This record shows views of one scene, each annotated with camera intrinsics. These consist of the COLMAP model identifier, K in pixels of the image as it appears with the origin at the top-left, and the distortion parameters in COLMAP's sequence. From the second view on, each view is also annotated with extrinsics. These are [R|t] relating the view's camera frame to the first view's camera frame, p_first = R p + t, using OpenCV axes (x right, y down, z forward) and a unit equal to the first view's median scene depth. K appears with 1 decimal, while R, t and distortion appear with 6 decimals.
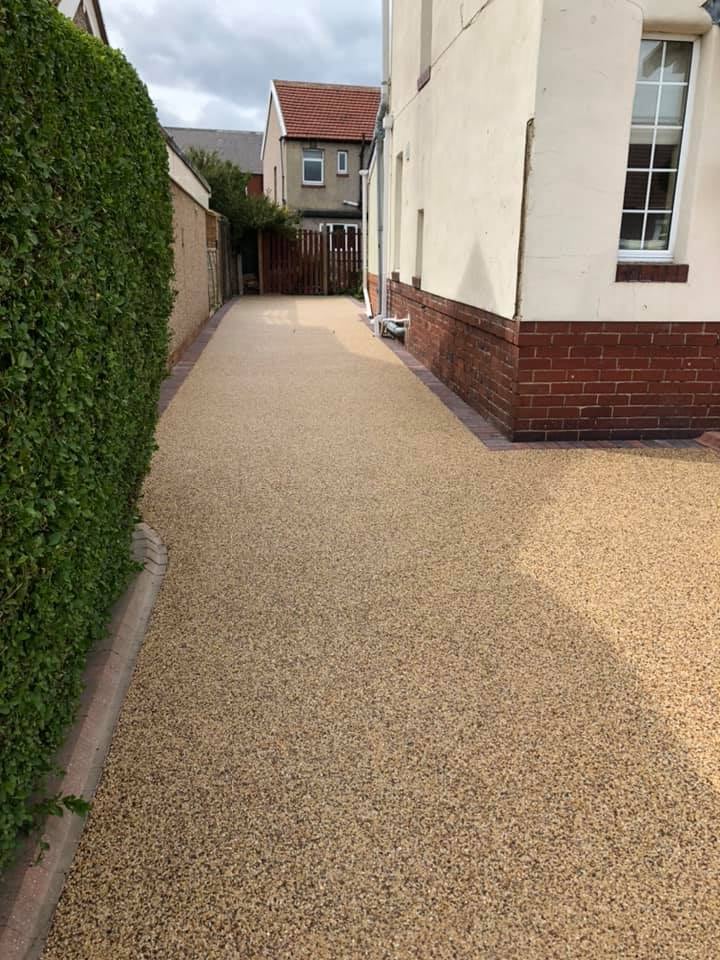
lens RADIAL K [[778.0, 0, 364.8], [0, 778.0, 489.3], [0, 0, 1]] dist [0.016349, -0.018716]
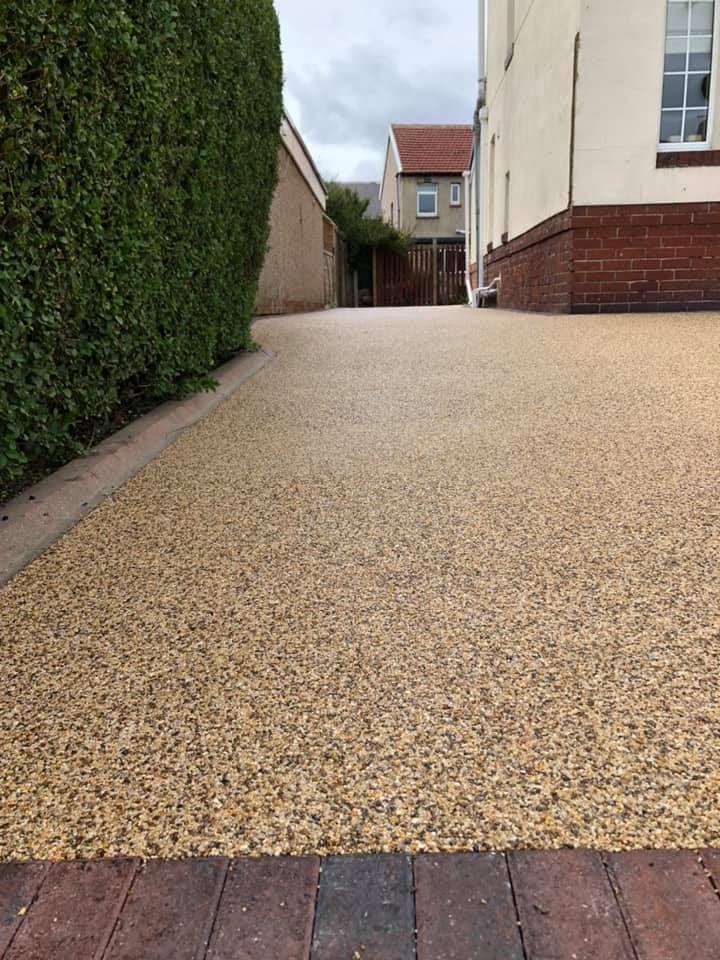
lens RADIAL K [[778.0, 0, 357.0], [0, 778.0, 478.0], [0, 0, 1]] dist [0.016349, -0.018716]
pose [[0.987141, 0.002590, -0.159832, 0.062490], [-0.014433, 0.997229, -0.072982, 0.269763], [0.159201, 0.074350, 0.984443, -0.177658]]
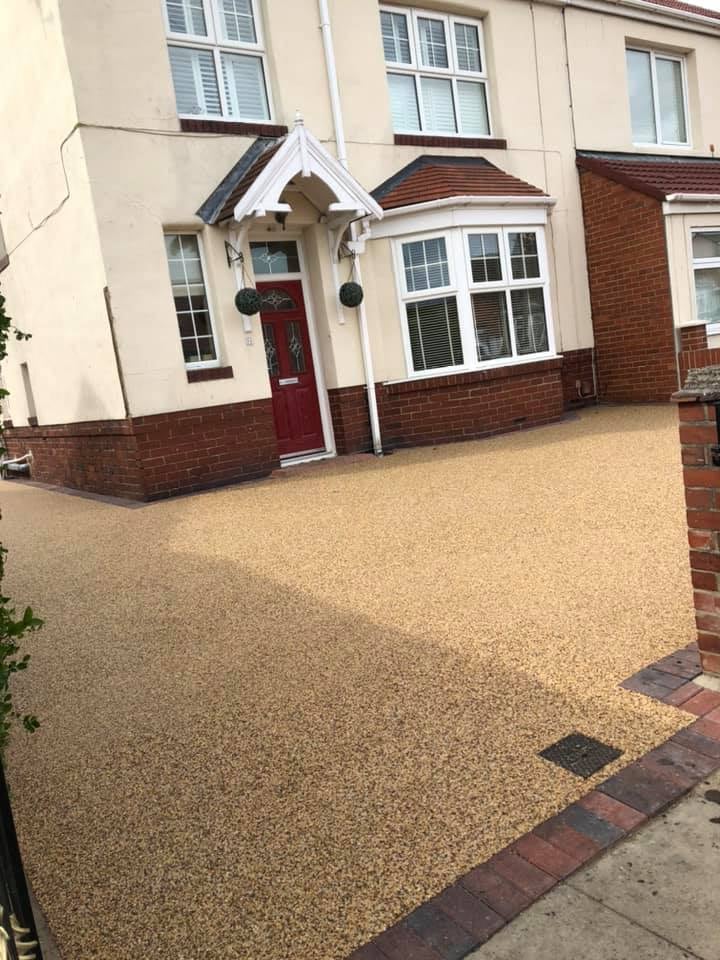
lens RADIAL K [[778.0, 0, 357.9], [0, 778.0, 488.9], [0, 0, 1]] dist [0.016349, -0.018716]
pose [[0.866985, -0.199779, 0.456536, -0.112519], [0.278874, 0.953746, -0.112240, 0.174901], [-0.412997, 0.224626, 0.882597, -0.383677]]
